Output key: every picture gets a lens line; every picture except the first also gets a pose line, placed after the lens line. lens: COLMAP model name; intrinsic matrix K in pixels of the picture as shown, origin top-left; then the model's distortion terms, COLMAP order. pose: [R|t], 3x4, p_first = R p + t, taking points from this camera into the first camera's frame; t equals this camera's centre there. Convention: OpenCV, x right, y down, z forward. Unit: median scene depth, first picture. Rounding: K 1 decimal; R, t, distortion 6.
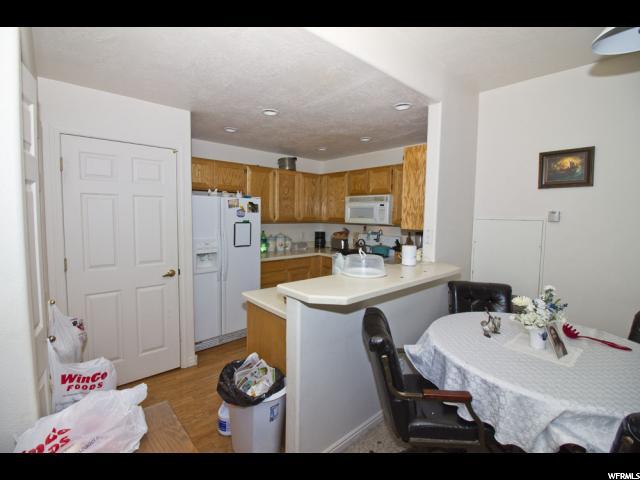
lens RADIAL K [[293.9, 0, 310.4], [0, 293.9, 235.8], [0, 0, 1]] dist [0.000511, -0.015145]
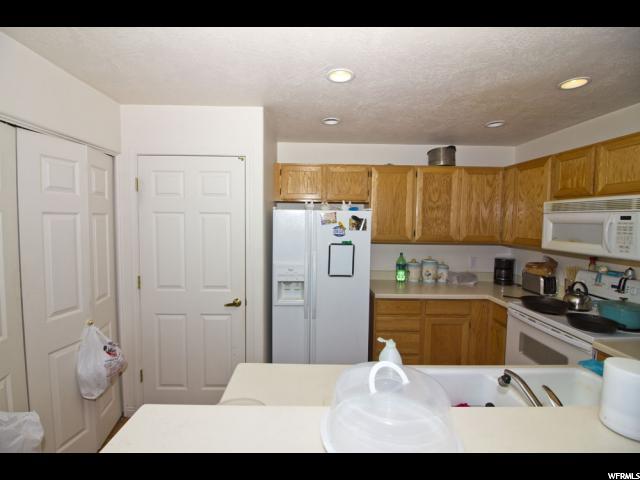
lens RADIAL K [[293.9, 0, 310.4], [0, 293.9, 235.8], [0, 0, 1]] dist [0.000511, -0.015145]
pose [[0.760602, 0.030991, -0.648479, 0.146397], [-0.049403, 0.998727, -0.010215, -0.042773], [0.647337, 0.039807, 0.761164, 0.308028]]
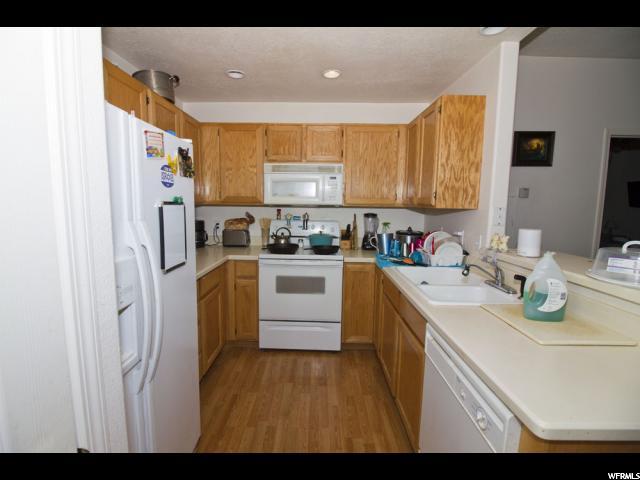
lens RADIAL K [[293.9, 0, 310.4], [0, 293.9, 235.8], [0, 0, 1]] dist [0.000511, -0.015145]
pose [[0.674345, -0.091006, 0.732787, -0.303598], [0.053330, 0.995787, 0.074592, -0.017924], [-0.736488, -0.011222, 0.676358, 0.499698]]
